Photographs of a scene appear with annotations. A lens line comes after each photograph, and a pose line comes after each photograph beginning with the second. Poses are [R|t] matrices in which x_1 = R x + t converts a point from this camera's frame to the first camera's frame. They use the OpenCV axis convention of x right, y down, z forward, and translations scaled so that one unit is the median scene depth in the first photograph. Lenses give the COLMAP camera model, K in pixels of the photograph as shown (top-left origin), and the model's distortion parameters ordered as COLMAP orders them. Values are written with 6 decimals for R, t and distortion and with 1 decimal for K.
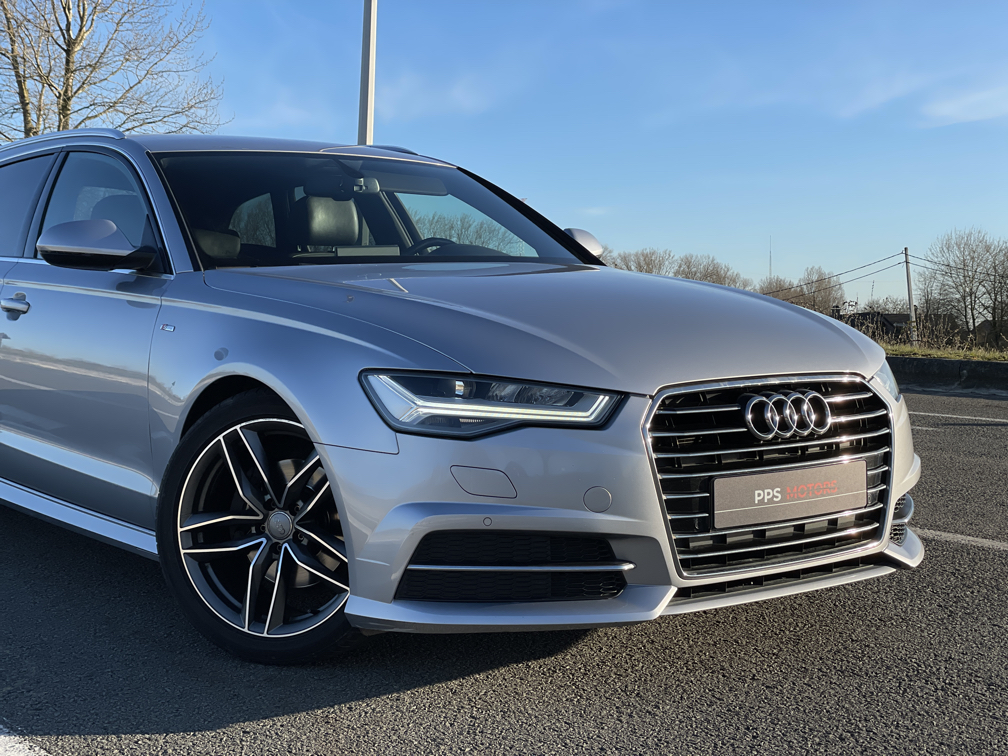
lens RADIAL K [[1513.7, 0, 505.7], [0, 1513.7, 367.8], [0, 0, 1]] dist [0.111400, 0.000000]
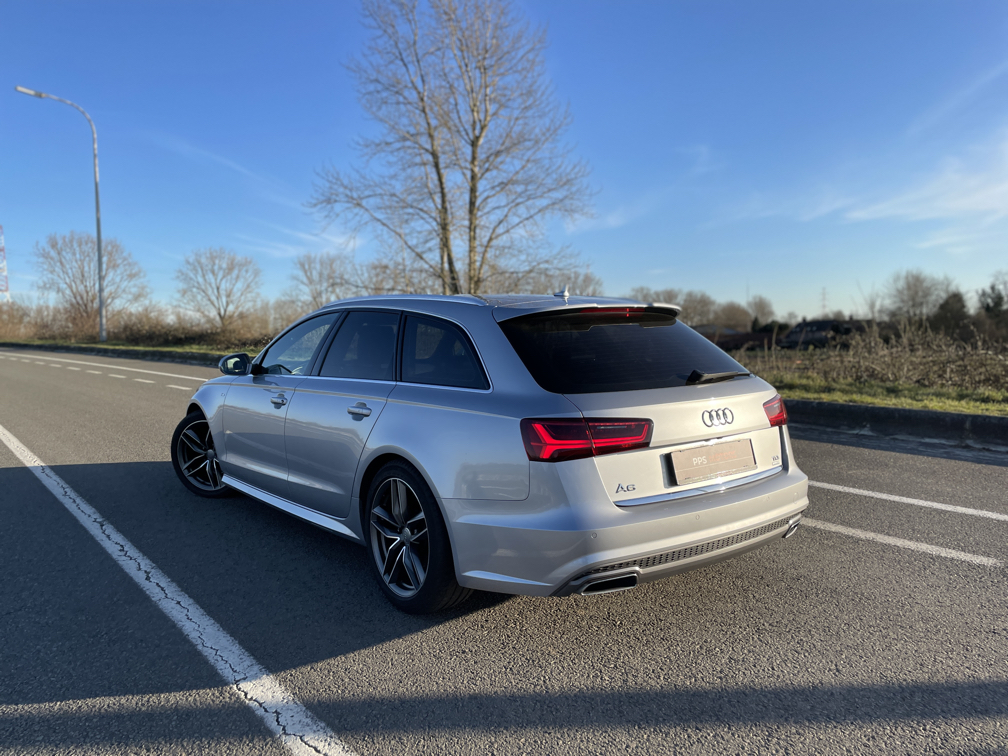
lens RADIAL K [[766.1, 0, 499.7], [0, 766.1, 384.9], [0, 0, 1]] dist [0.078438, -0.076930]
pose [[0.996155, -0.025187, -0.083909, -2.077483], [0.028638, 0.998782, 0.040178, -0.262074], [0.082794, -0.042427, 0.995663, 3.233475]]
